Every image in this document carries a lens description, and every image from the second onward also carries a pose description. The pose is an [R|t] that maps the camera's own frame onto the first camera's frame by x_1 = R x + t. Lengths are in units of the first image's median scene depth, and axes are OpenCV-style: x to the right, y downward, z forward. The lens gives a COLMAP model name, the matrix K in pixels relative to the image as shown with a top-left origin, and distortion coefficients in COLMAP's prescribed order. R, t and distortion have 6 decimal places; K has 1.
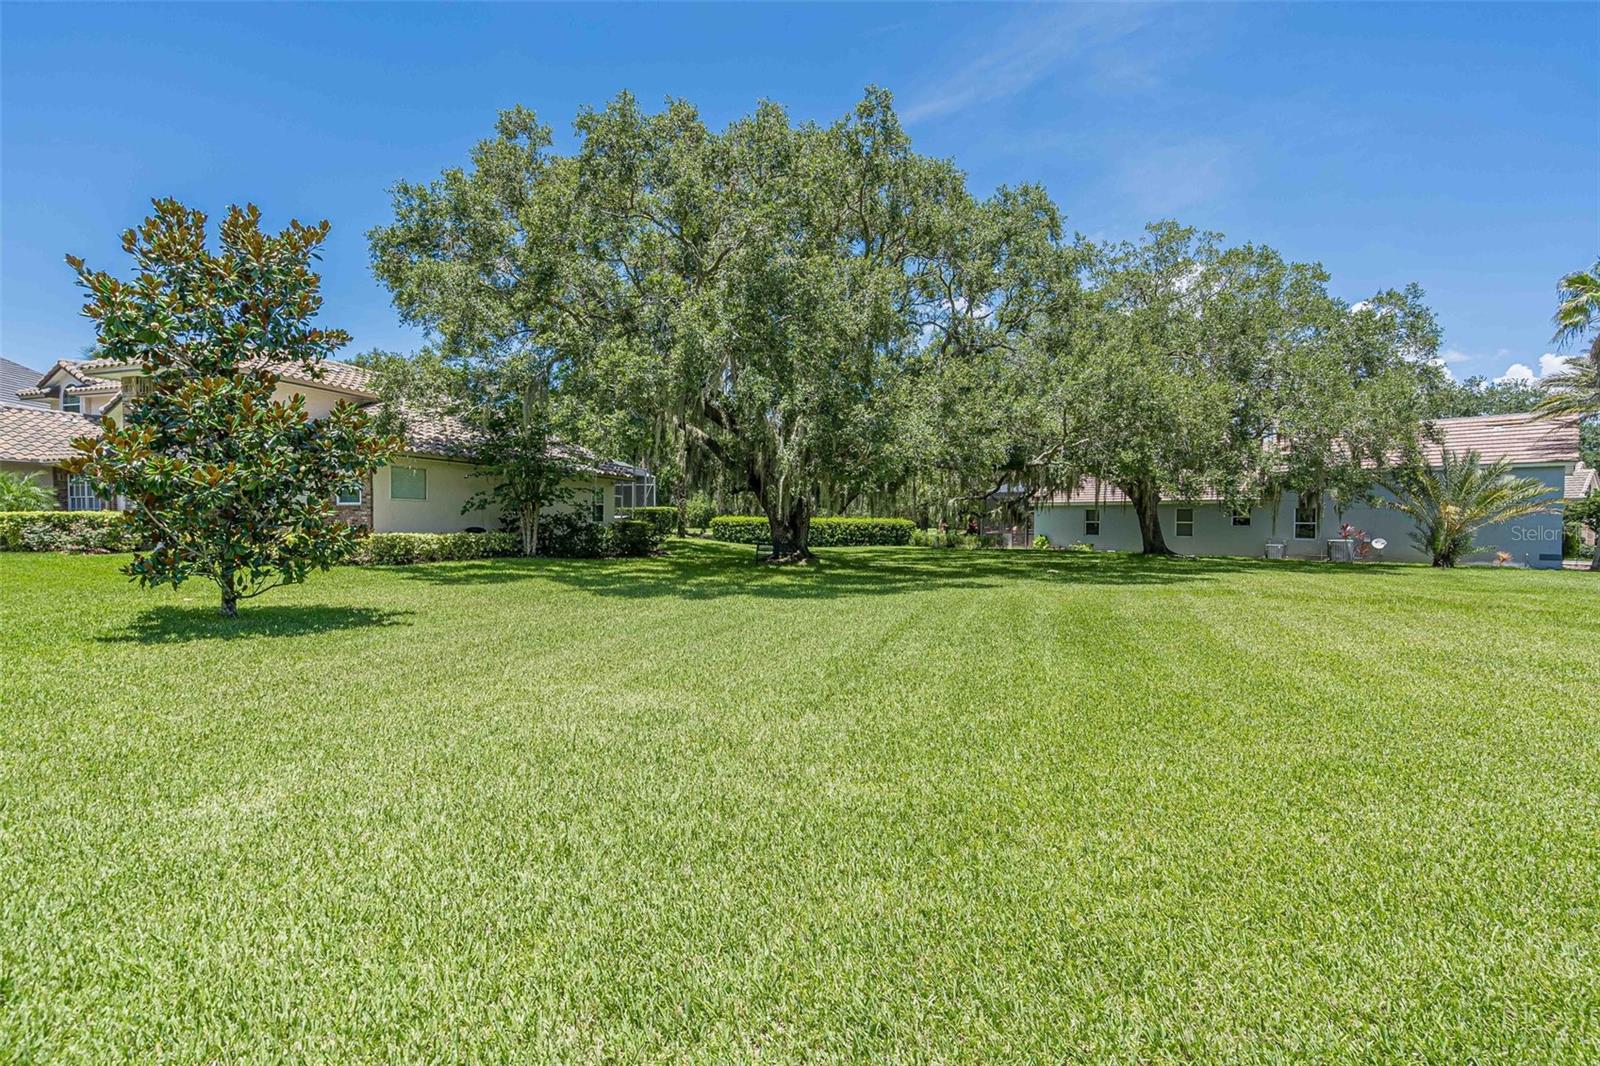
lens RADIAL K [[722.9, 0, 793.9], [0, 722.9, 554.5], [0, 0, 1]] dist [-0.010669, 0.003147]
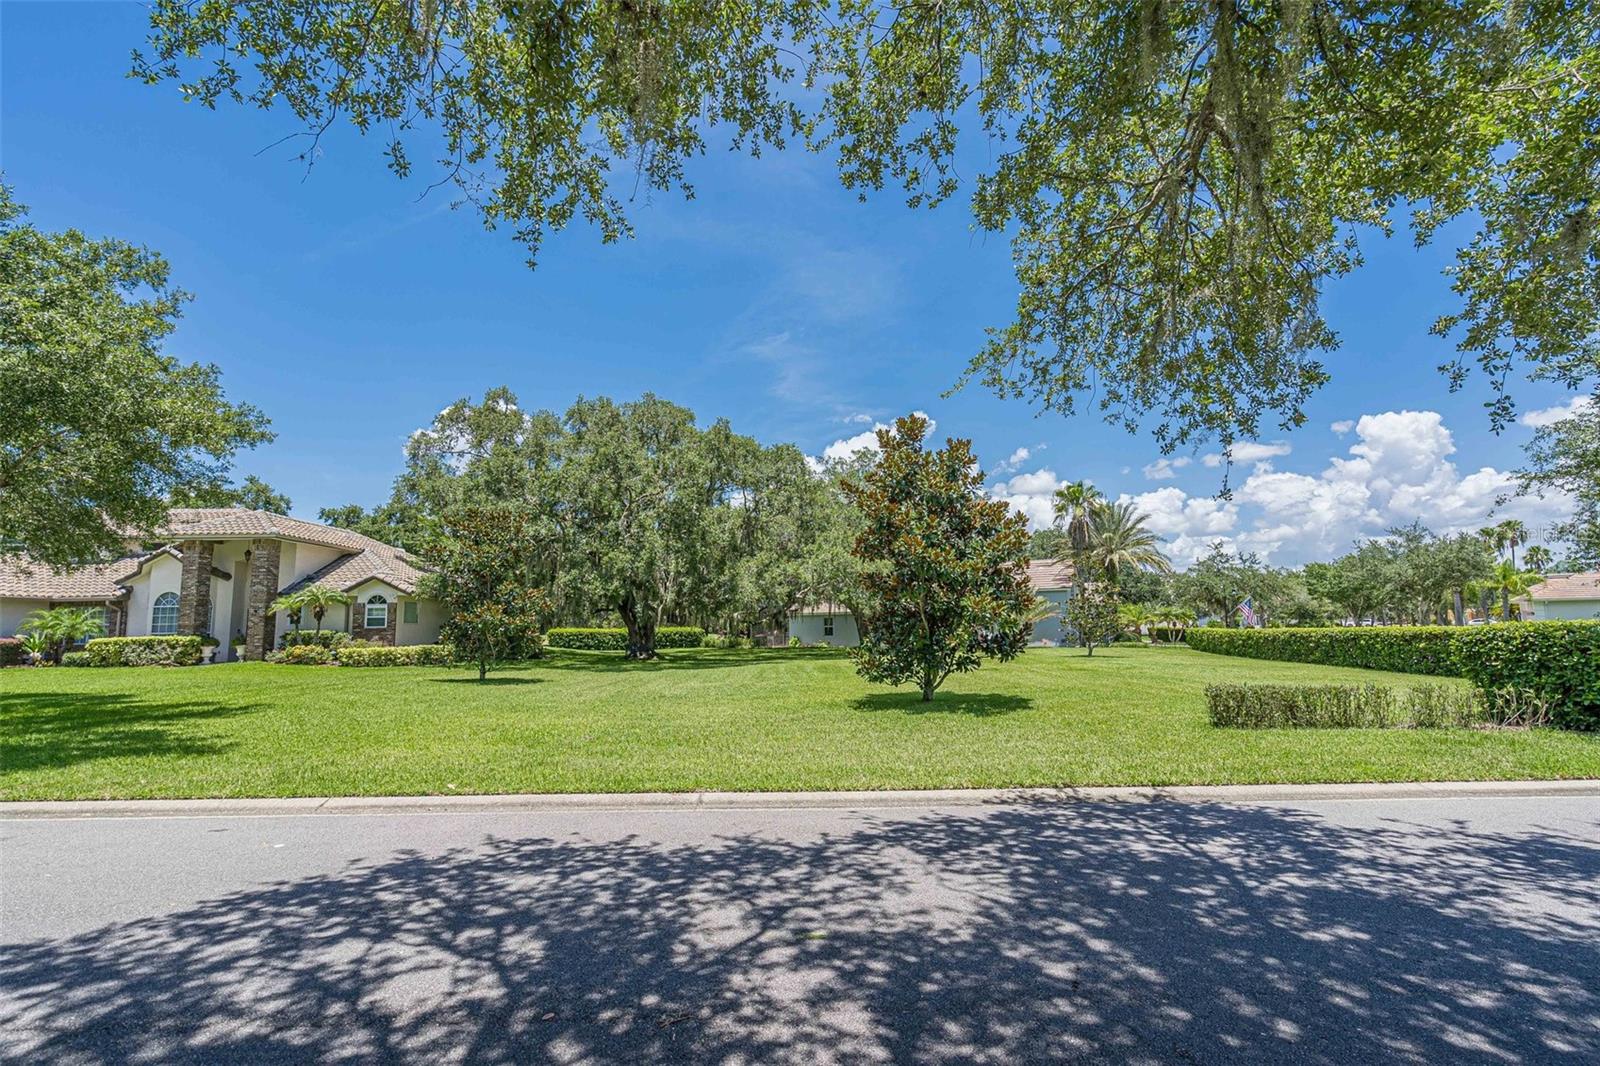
lens RADIAL K [[722.9, 0, 801.2], [0, 722.9, 534.8], [0, 0, 1]] dist [-0.010669, 0.003147]
pose [[0.938469, 0.022020, 0.344660, -0.205071], [0.037253, 0.985688, -0.164410, 0.013791], [-0.343348, 0.167133, 0.924218, -0.506538]]
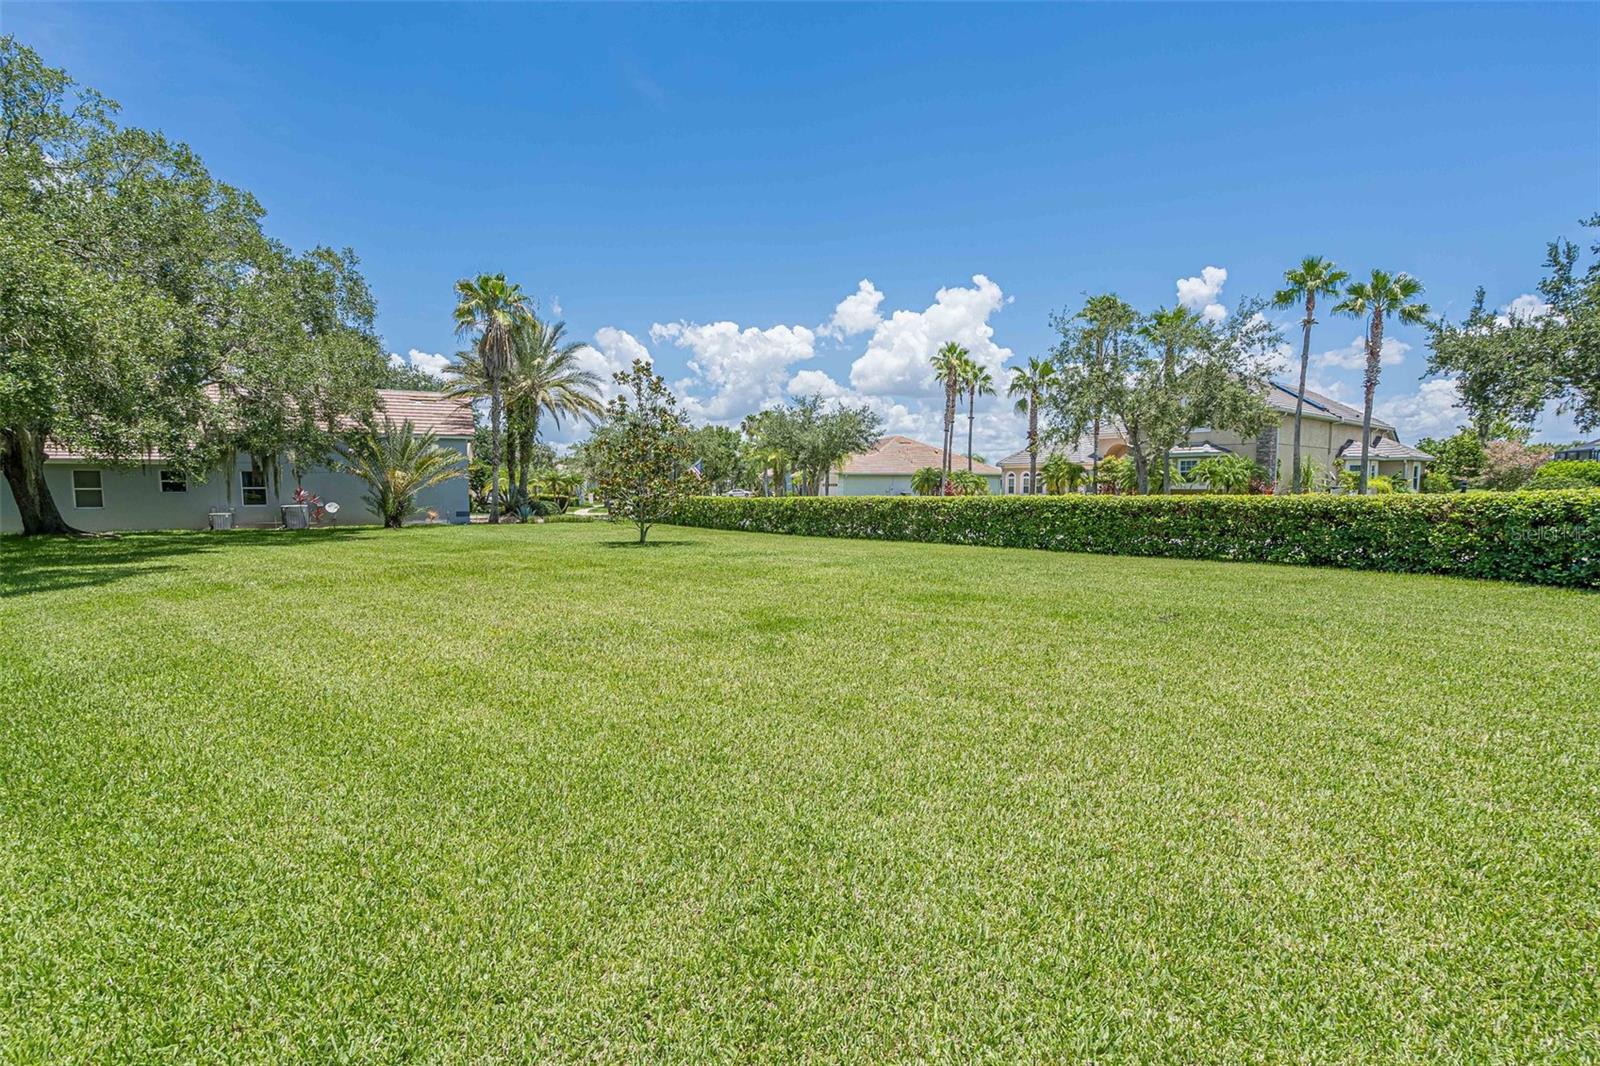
lens RADIAL K [[722.9, 0, 804.9], [0, 722.9, 542.9], [0, 0, 1]] dist [-0.010669, 0.003147]
pose [[0.271476, -0.083098, 0.958851, 0.034940], [0.048229, 0.996189, 0.072679, -0.008745], [-0.961236, 0.026514, 0.274449, 0.113810]]
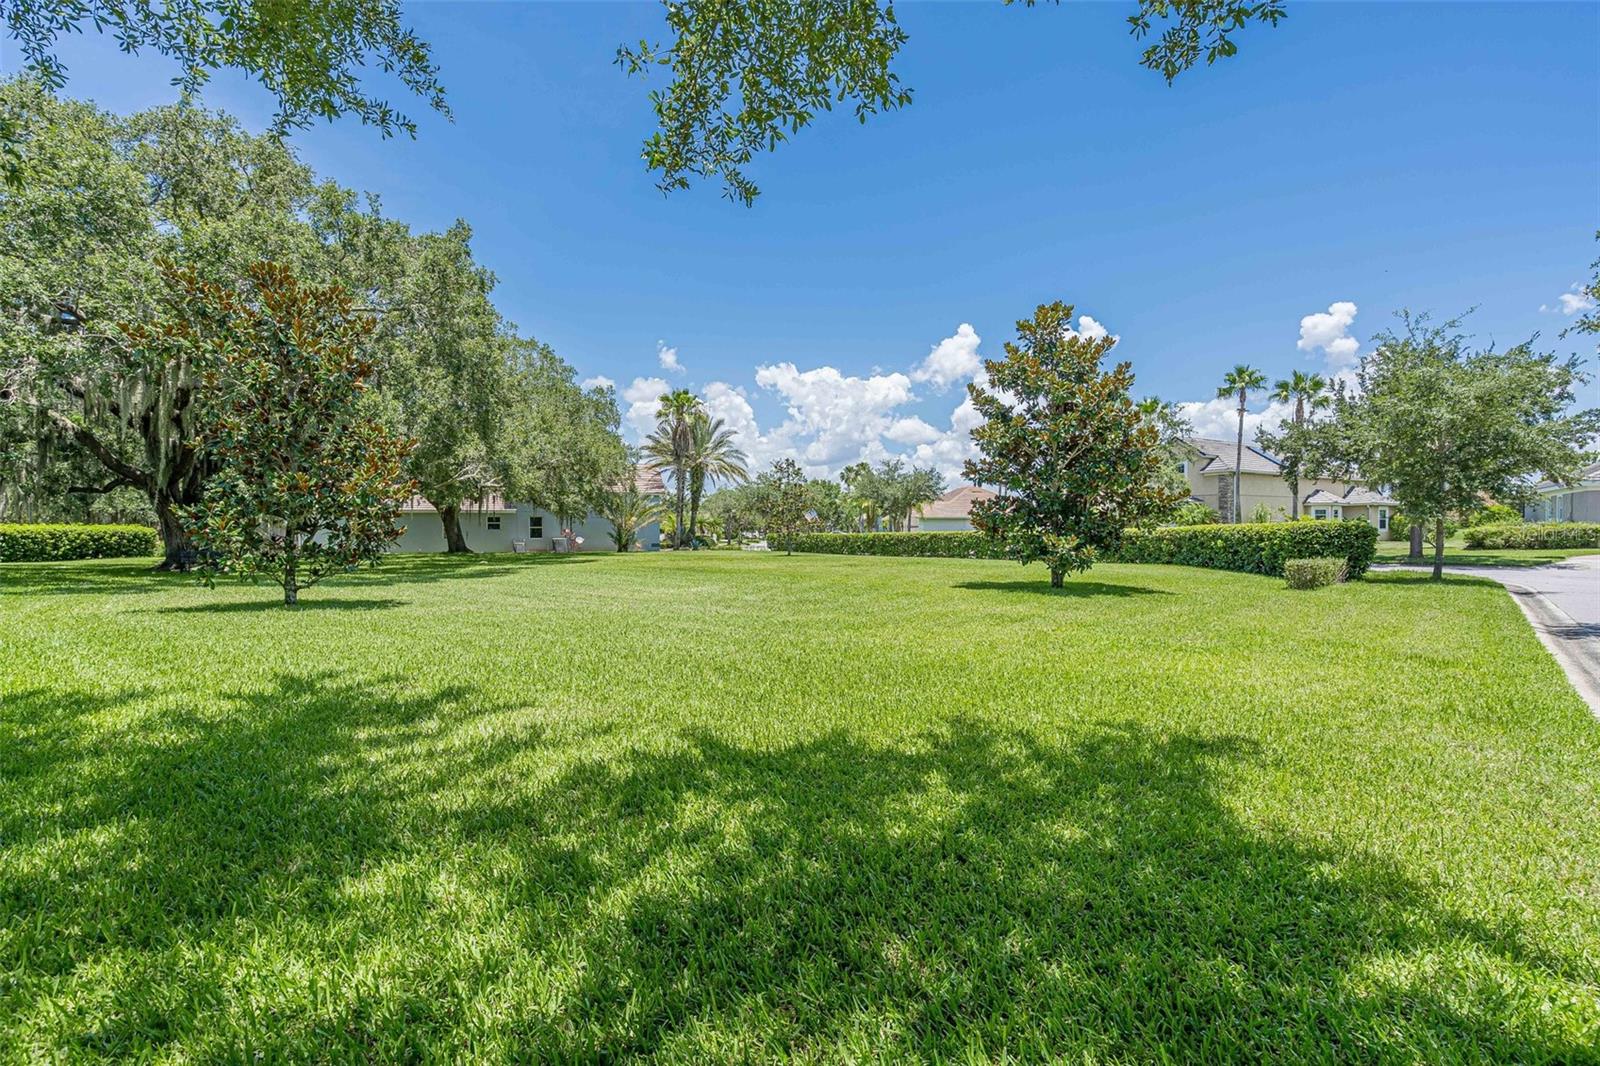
lens RADIAL K [[722.9, 0, 806.8], [0, 722.9, 543.7], [0, 0, 1]] dist [-0.010669, 0.003147]
pose [[0.396152, -0.025955, 0.917818, -0.510706], [0.047761, 0.998830, 0.007632, 0.004696], [-0.916942, 0.040812, 0.396928, -0.087203]]
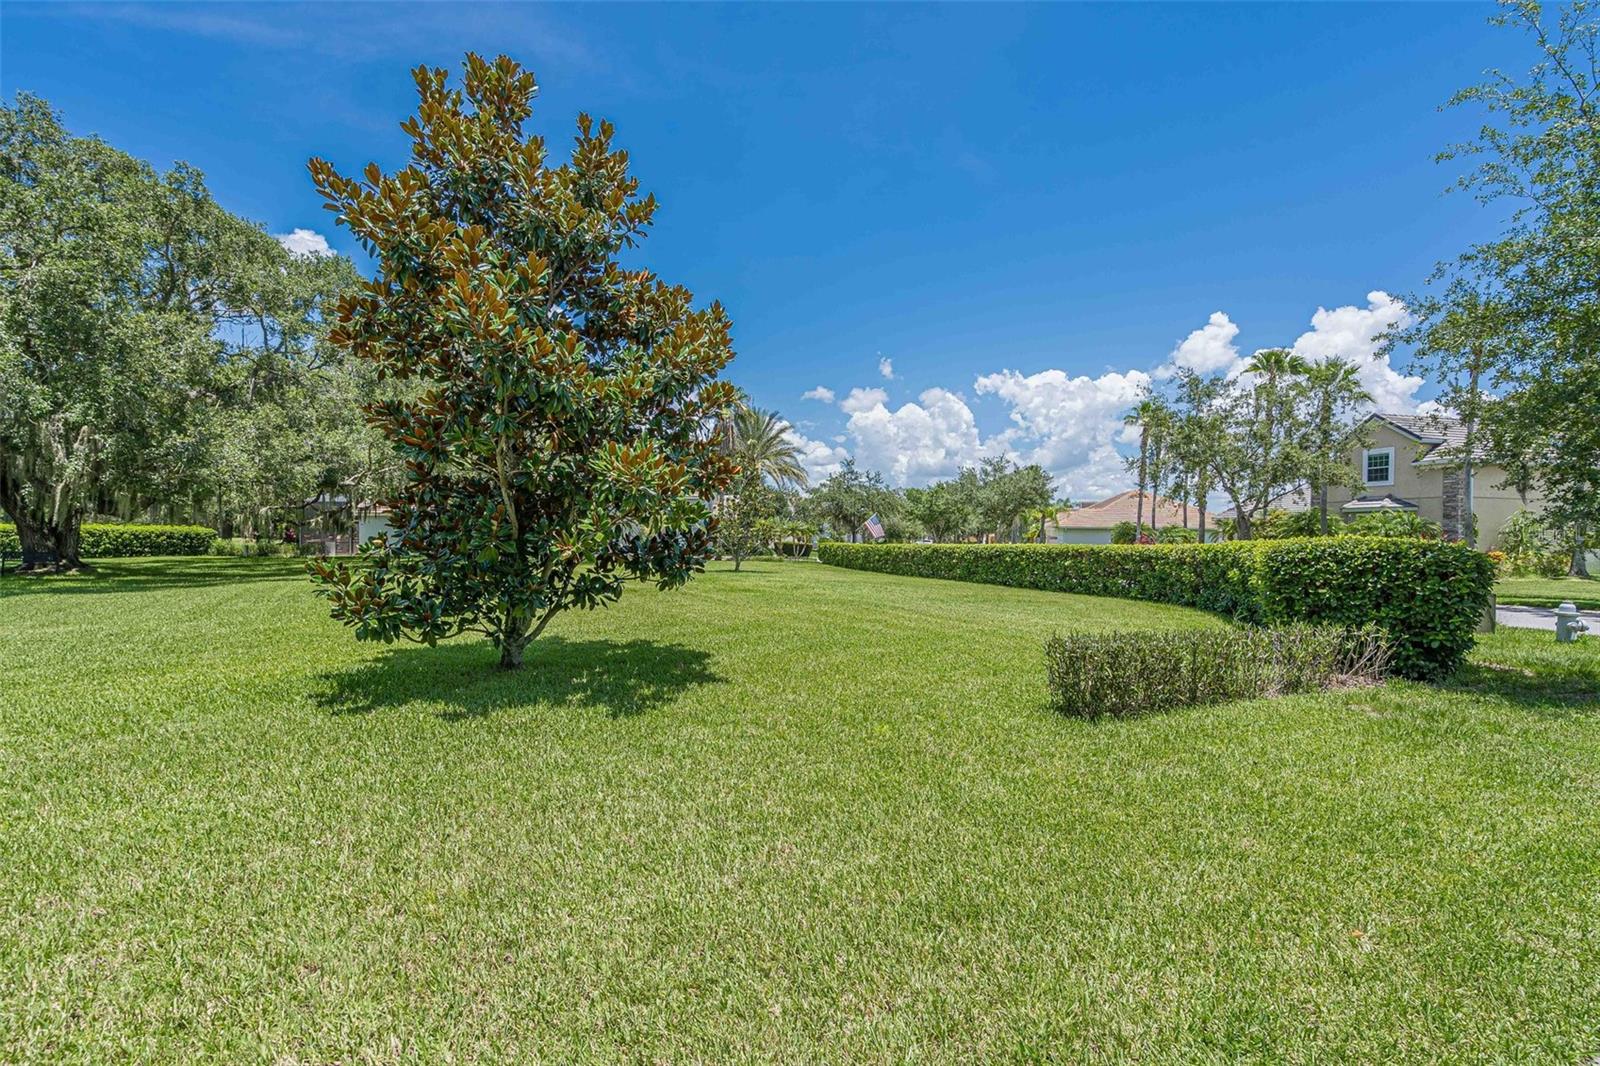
lens RADIAL K [[722.9, 0, 803.4], [0, 722.9, 536.8], [0, 0, 1]] dist [-0.010669, 0.003147]
pose [[0.652220, 0.000910, 0.758029, -0.066697], [0.027466, 0.999314, -0.024831, 0.012380], [-0.757532, 0.037015, 0.651748, -0.288786]]
